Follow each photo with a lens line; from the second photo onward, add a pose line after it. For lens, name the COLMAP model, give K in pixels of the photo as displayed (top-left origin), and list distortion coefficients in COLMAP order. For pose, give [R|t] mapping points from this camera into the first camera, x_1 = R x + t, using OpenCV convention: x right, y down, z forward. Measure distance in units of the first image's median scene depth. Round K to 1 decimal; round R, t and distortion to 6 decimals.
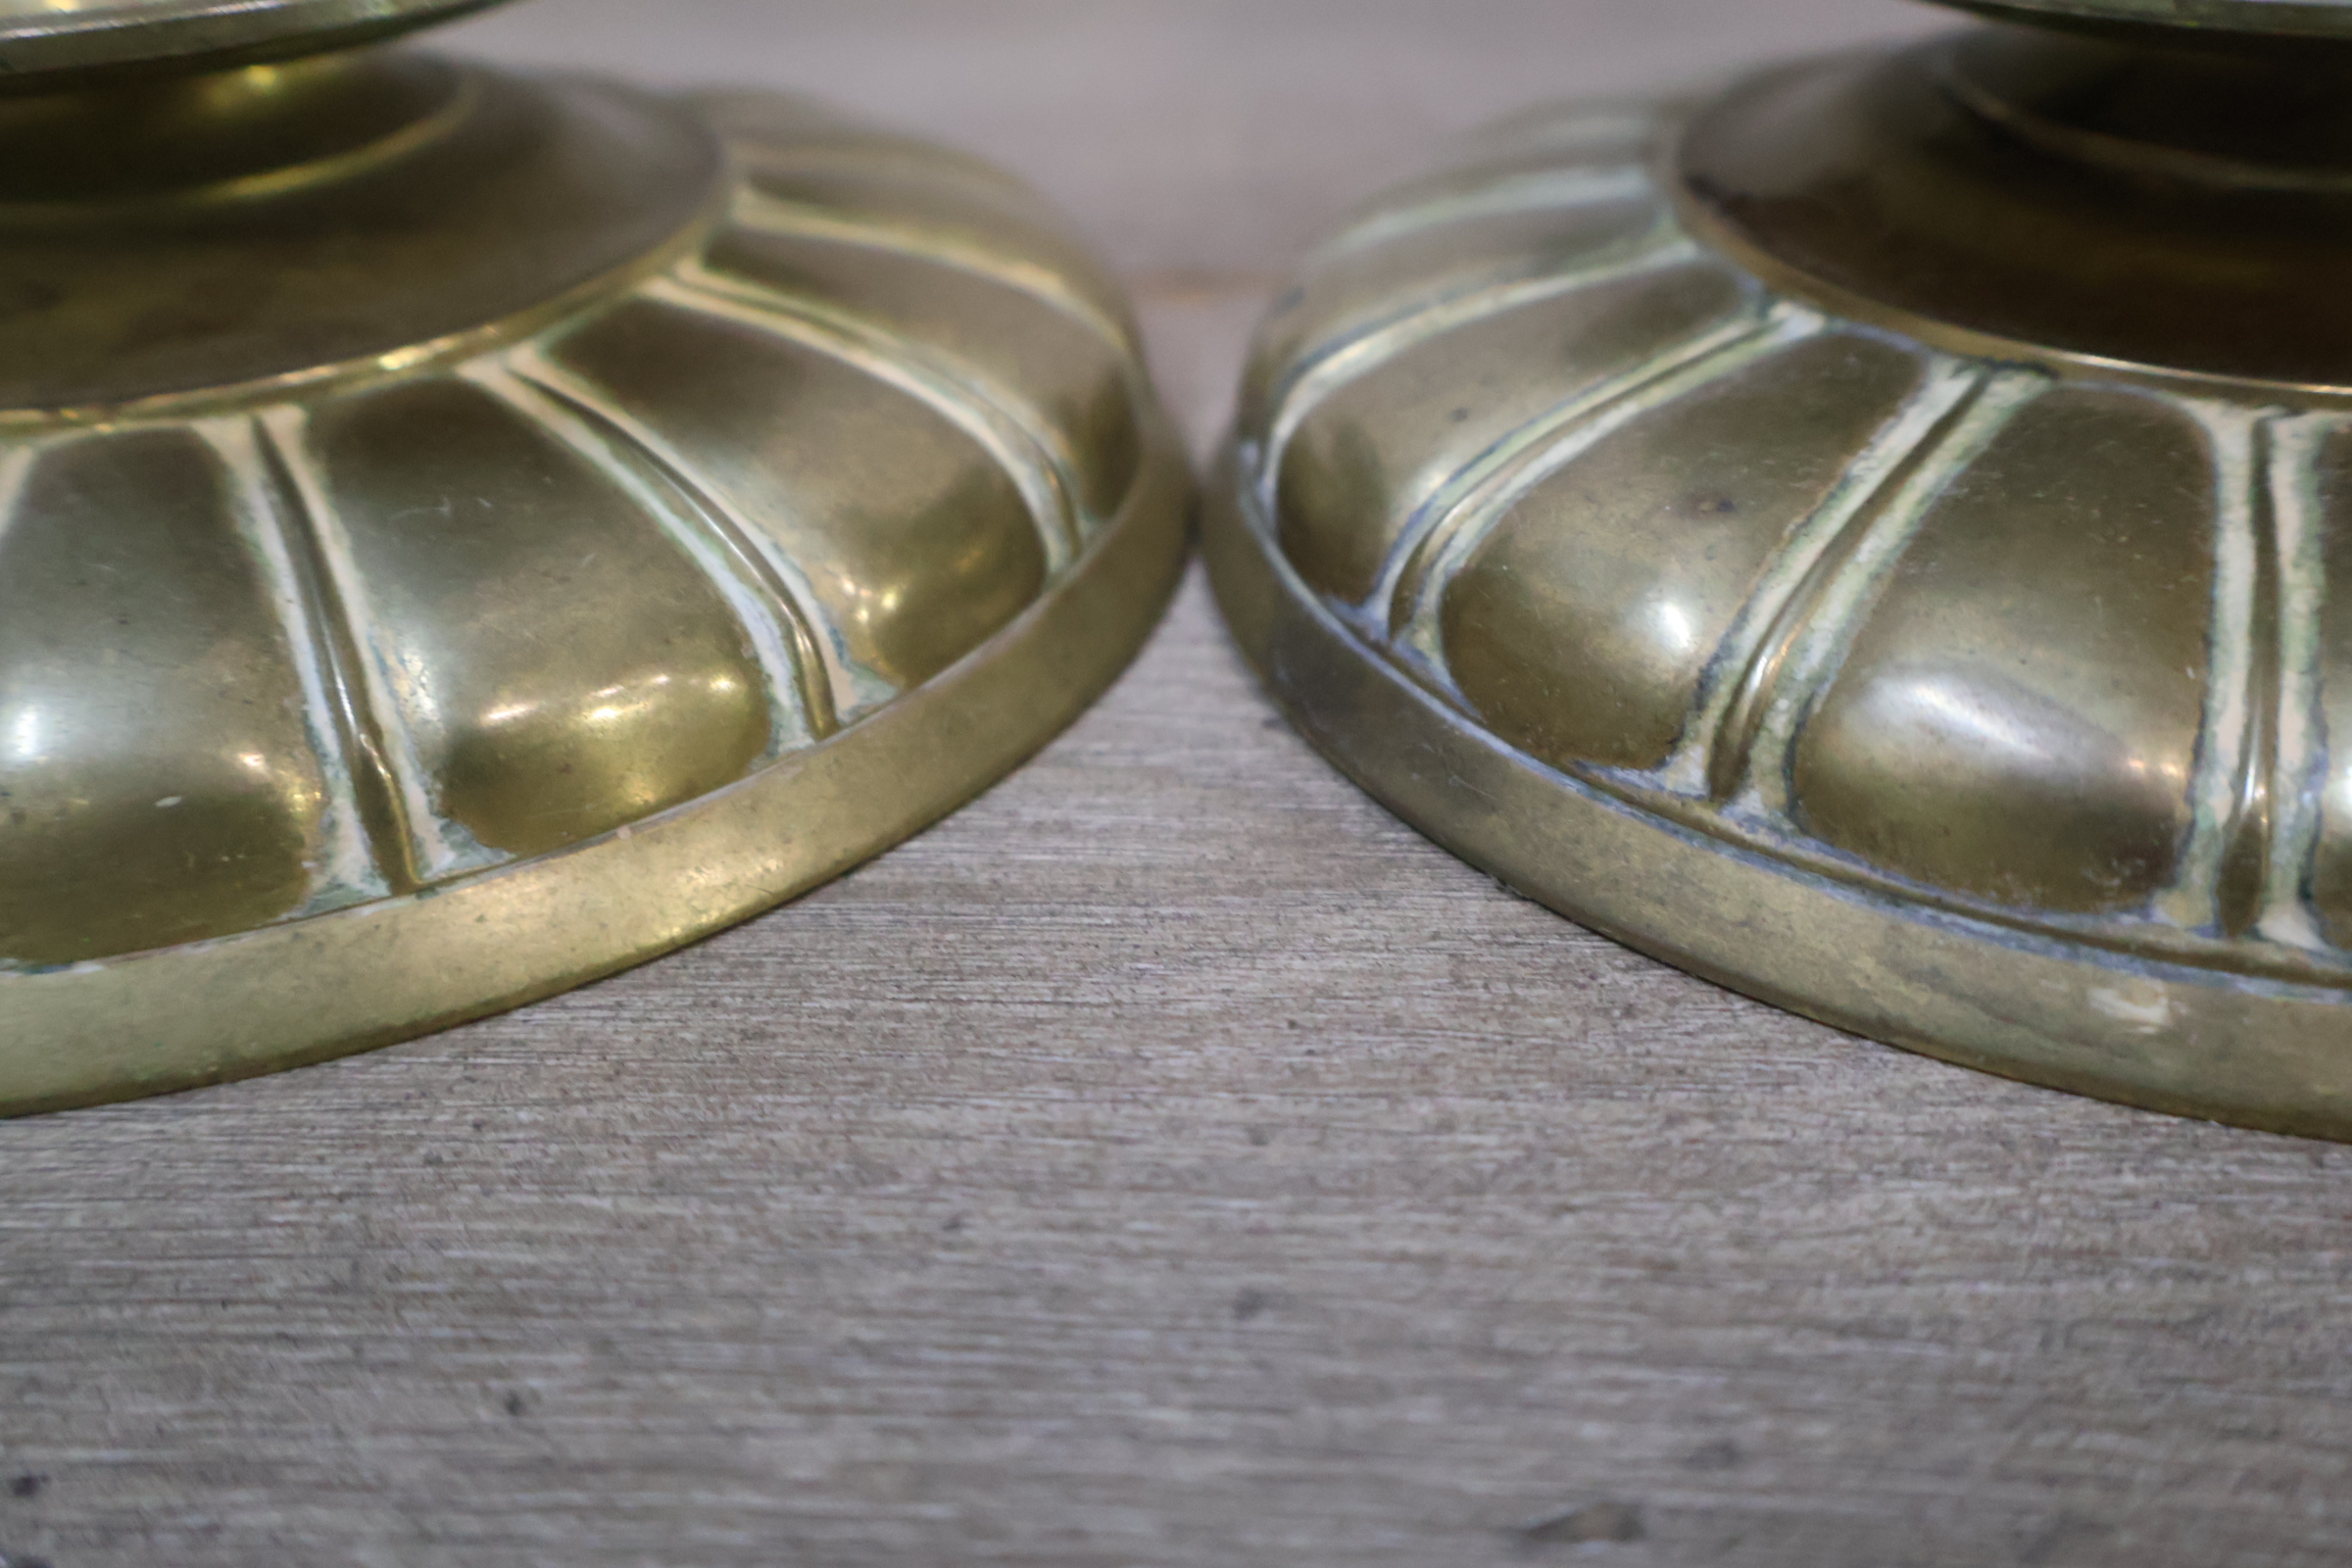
lens RADIAL K [[2343.4, 0, 1178.3], [0, 2343.4, 778.0], [0, 0, 1]] dist [0.015220, 0.003484]
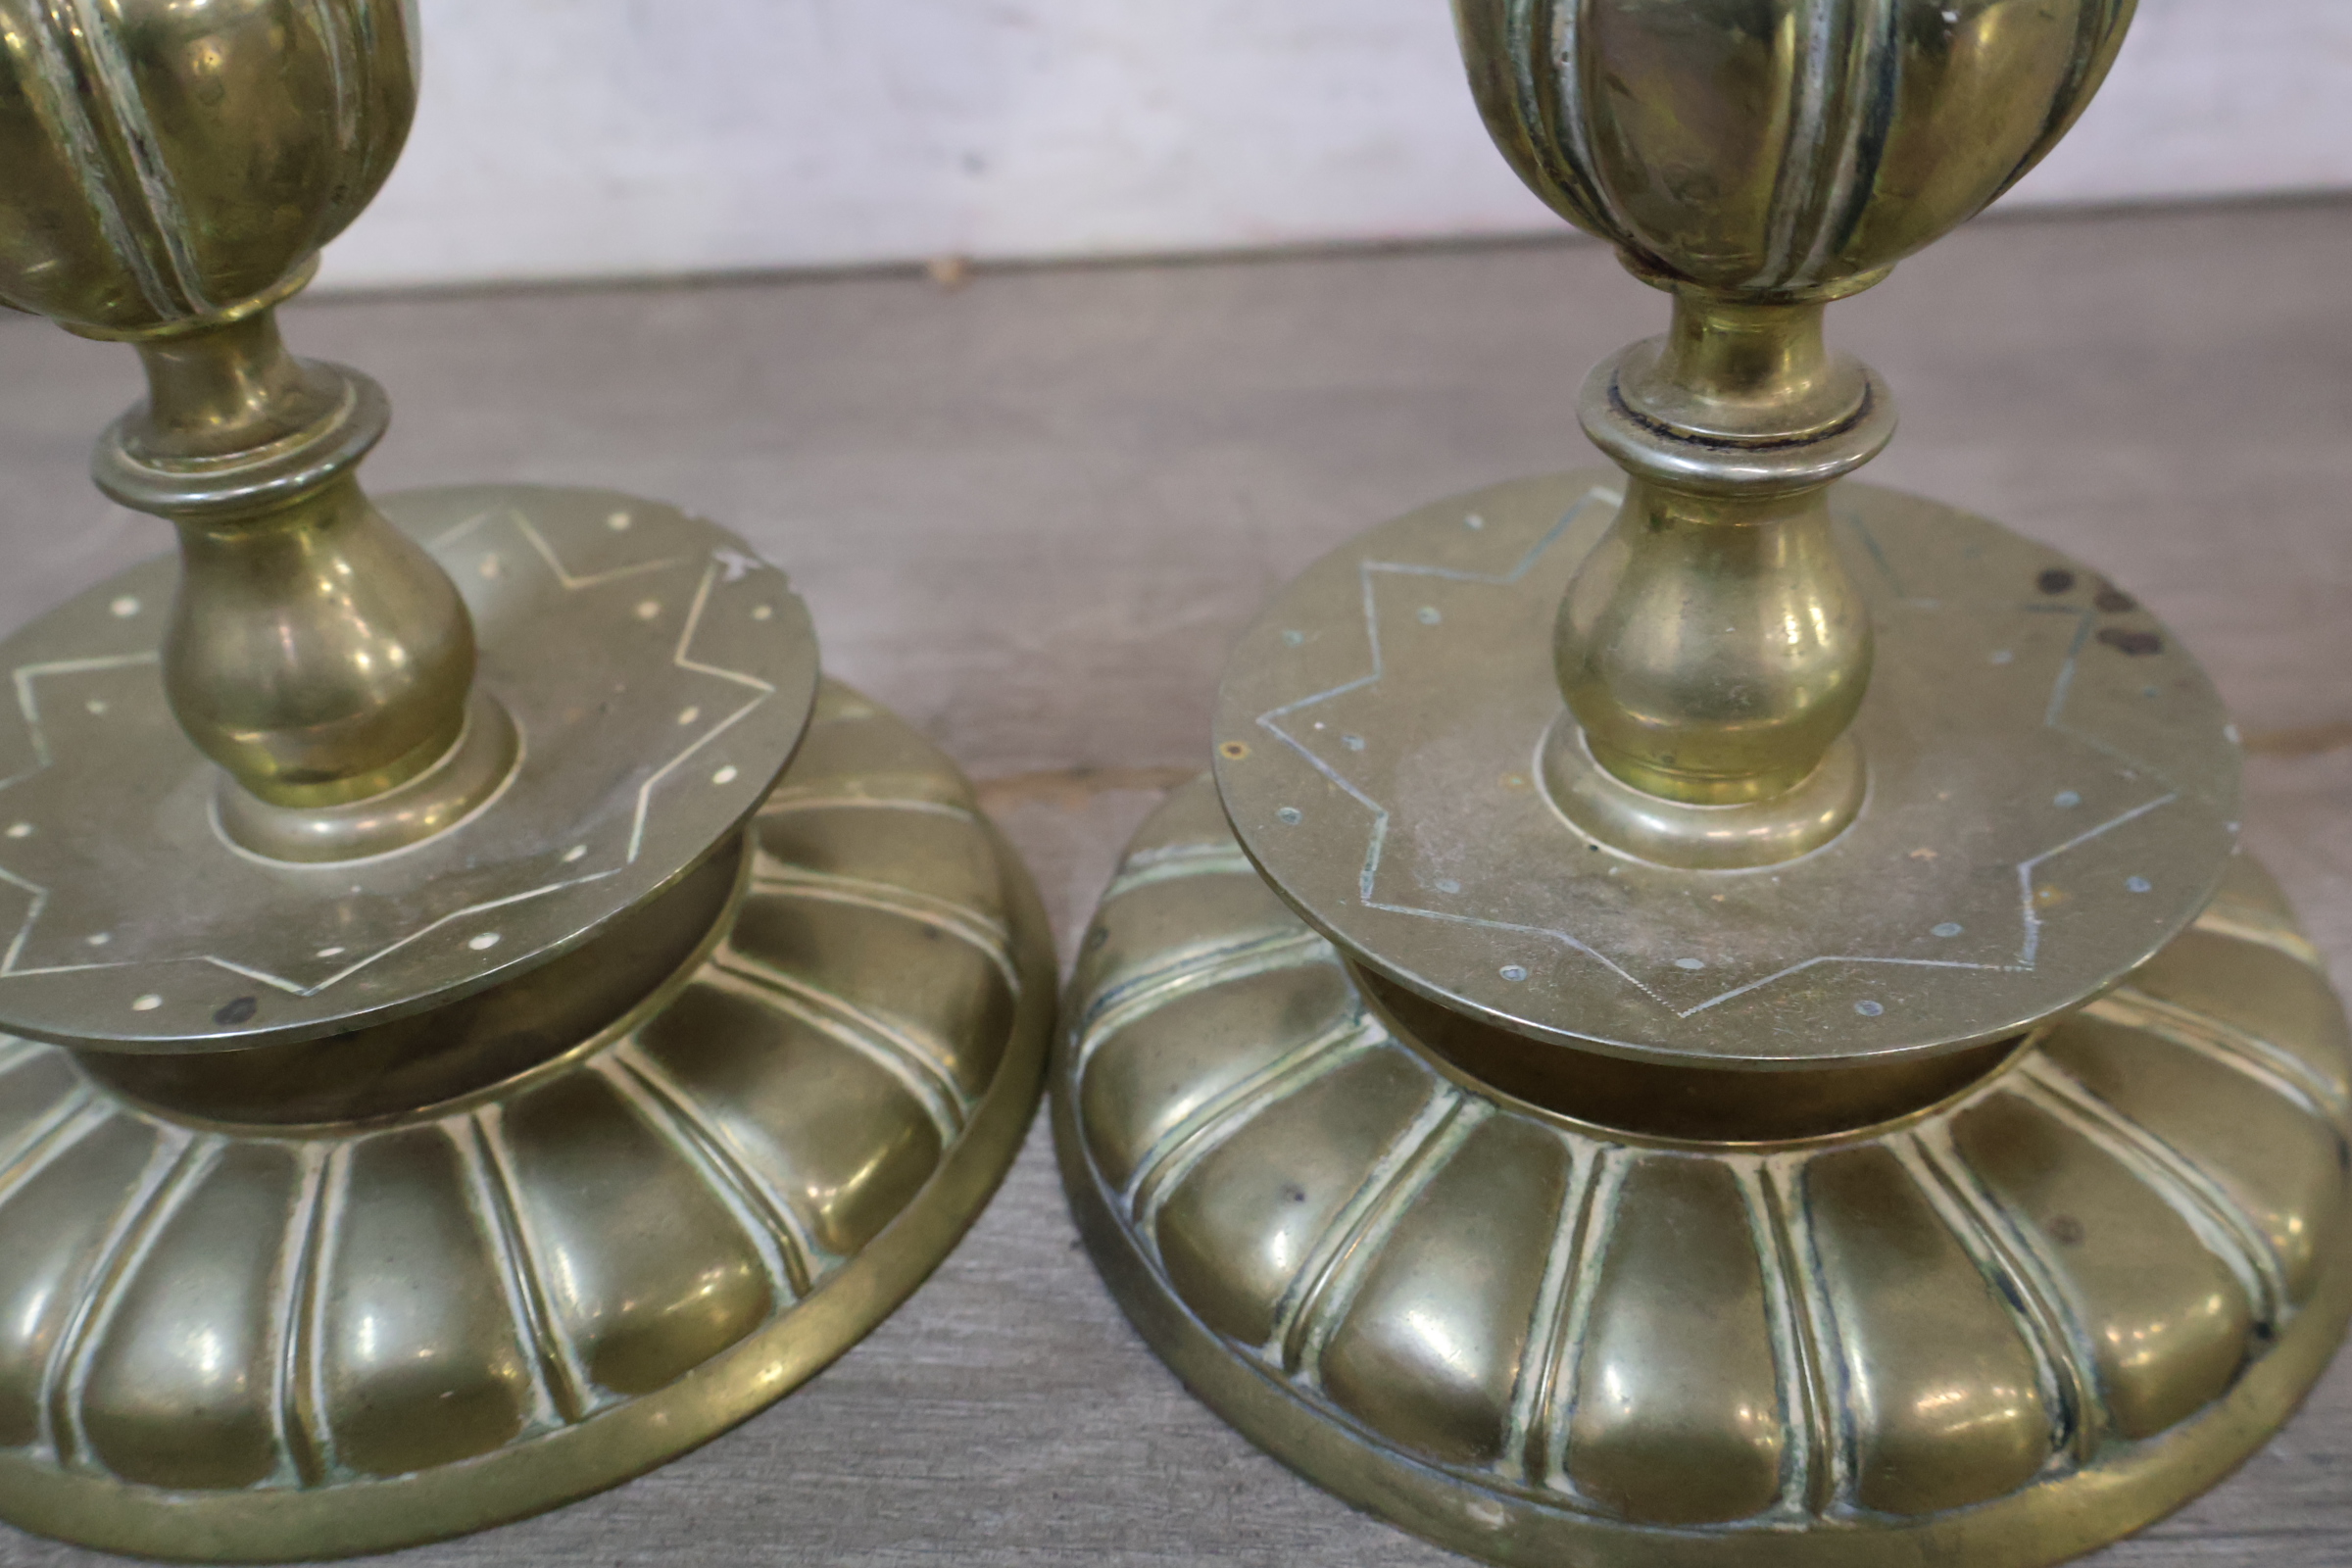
lens RADIAL K [[2343.4, 0, 1178.3], [0, 2343.4, 778.0], [0, 0, 1]] dist [0.015220, 0.003484]
pose [[0.998925, -0.014030, -0.044174, 0.225589], [0.018281, 0.995081, 0.097362, -0.607997], [0.042590, -0.098065, 0.994268, -0.735940]]
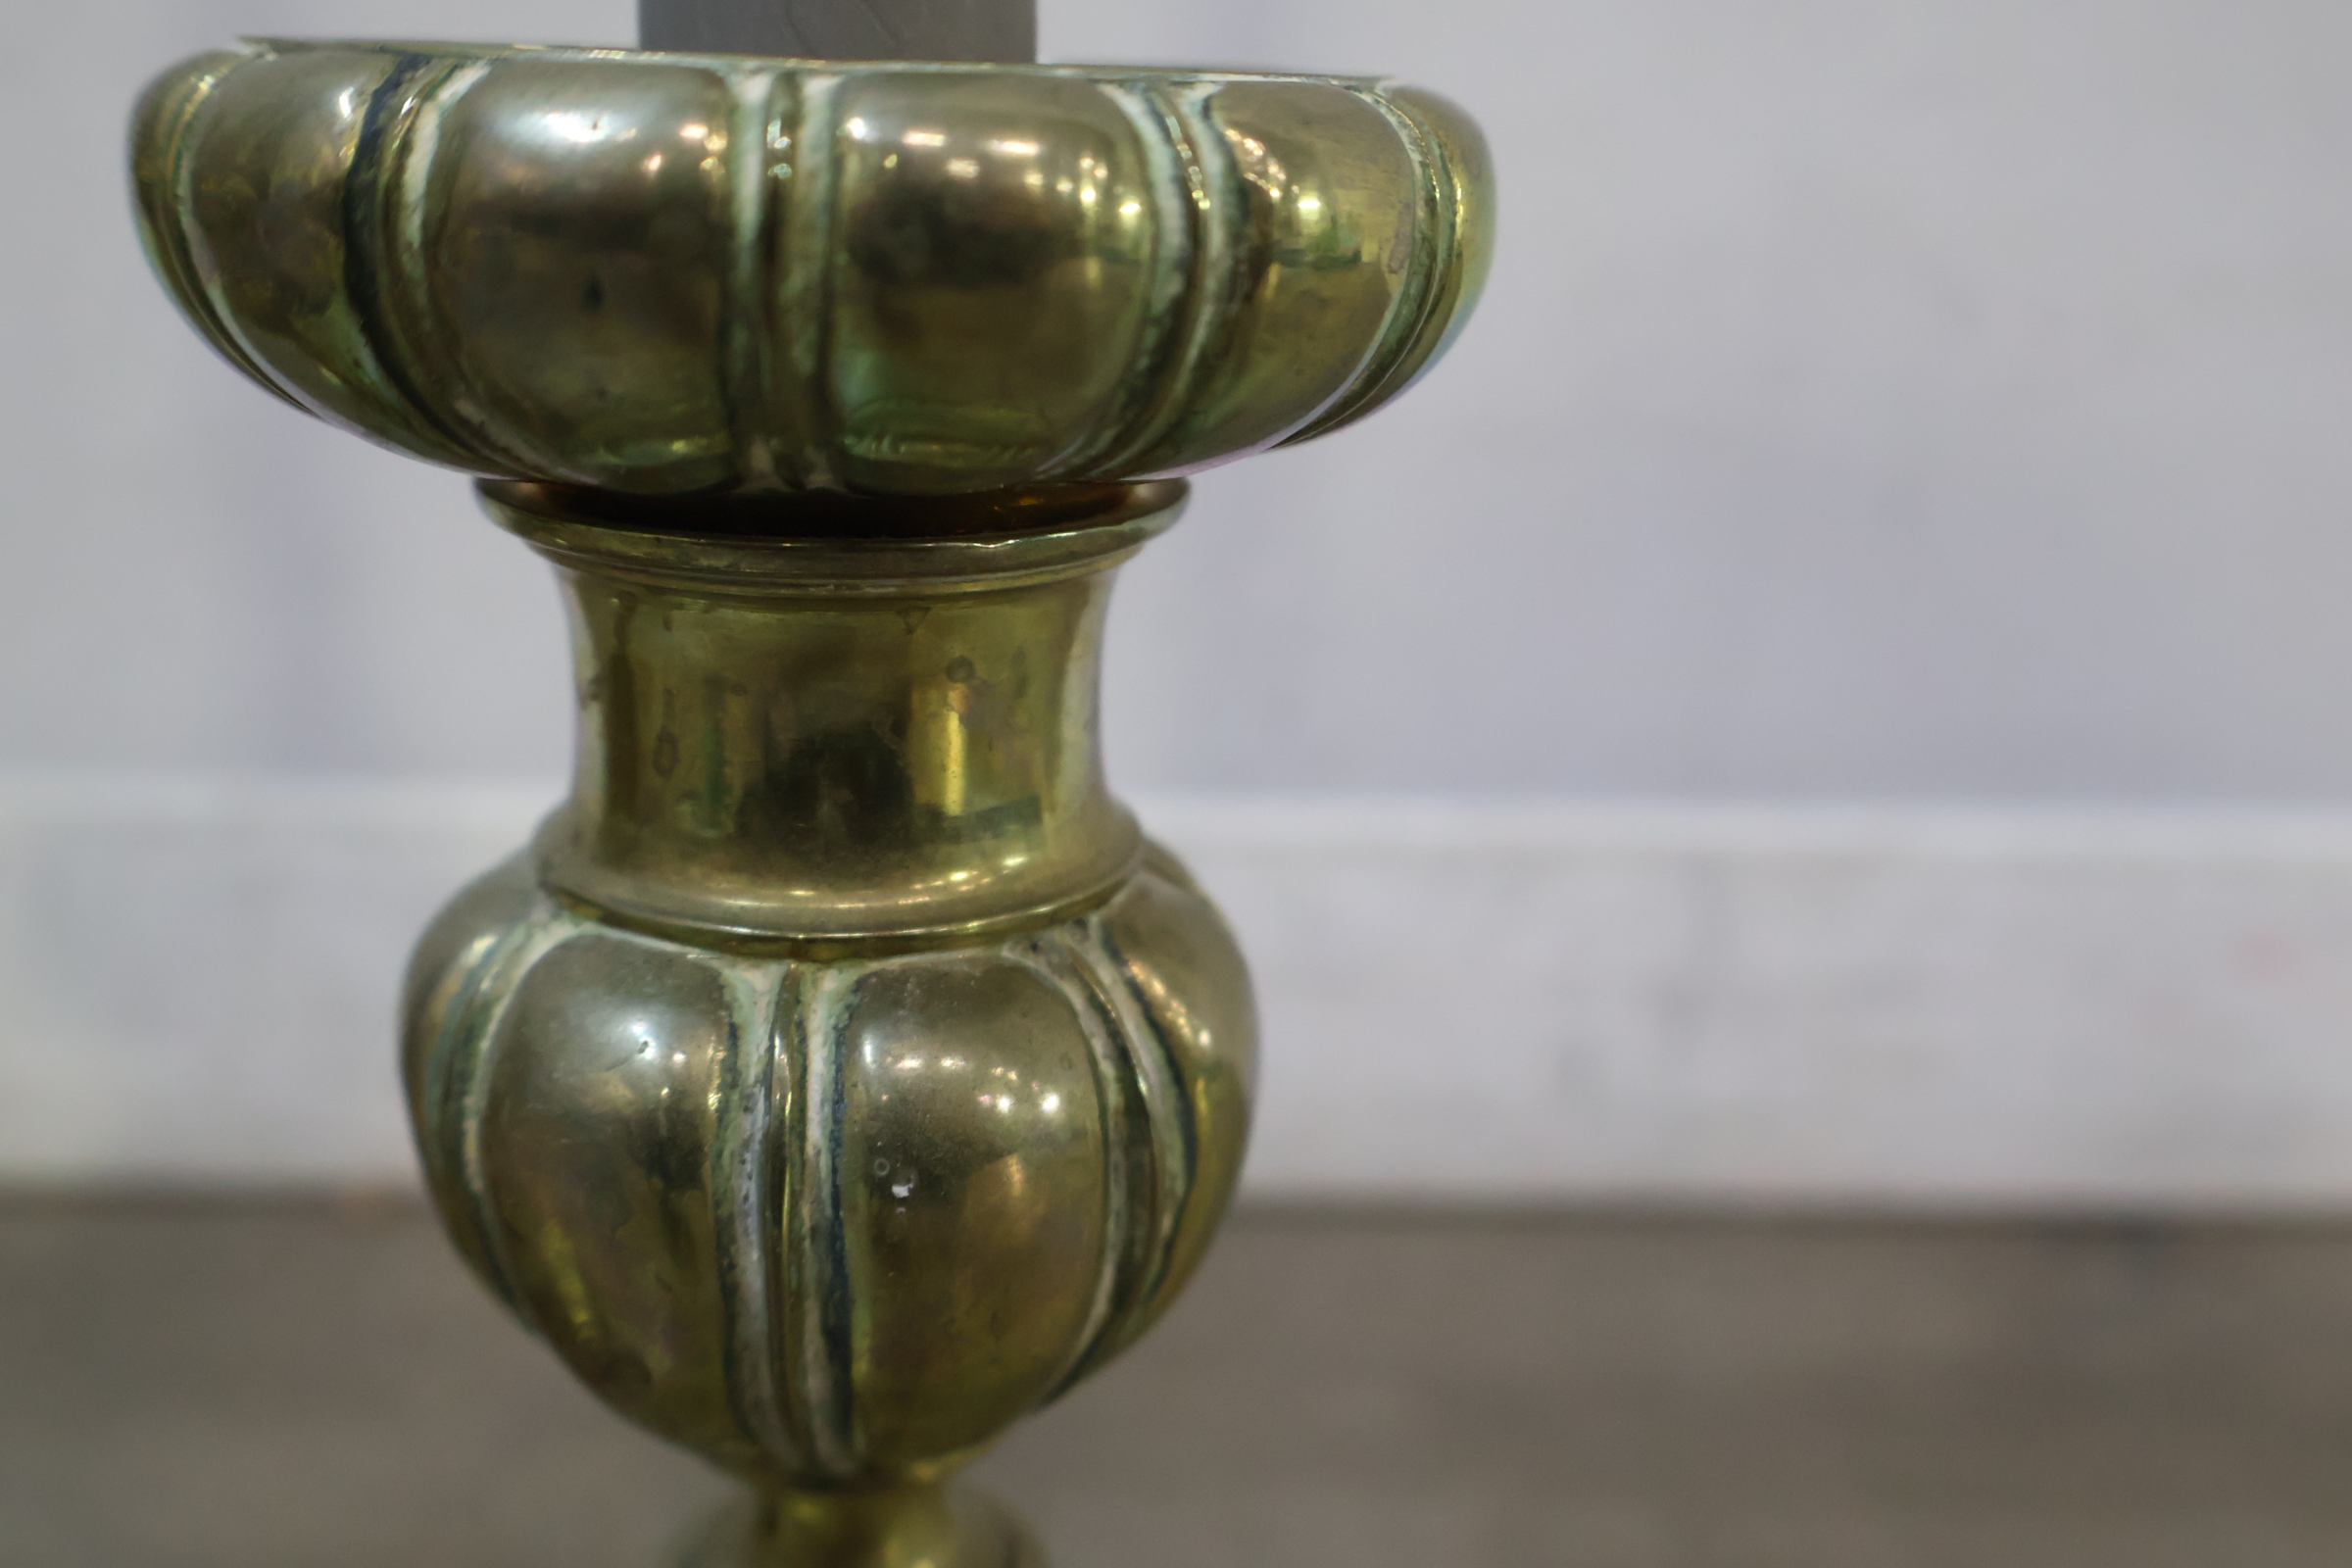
lens RADIAL K [[2343.4, 0, 1178.3], [0, 2343.4, 778.0], [0, 0, 1]] dist [0.015220, 0.003484]
pose [[0.998621, 0.045462, 0.026249, 0.691864], [-0.037448, 0.967334, -0.250724, -0.821079], [-0.036790, 0.249396, 0.967703, -0.385381]]
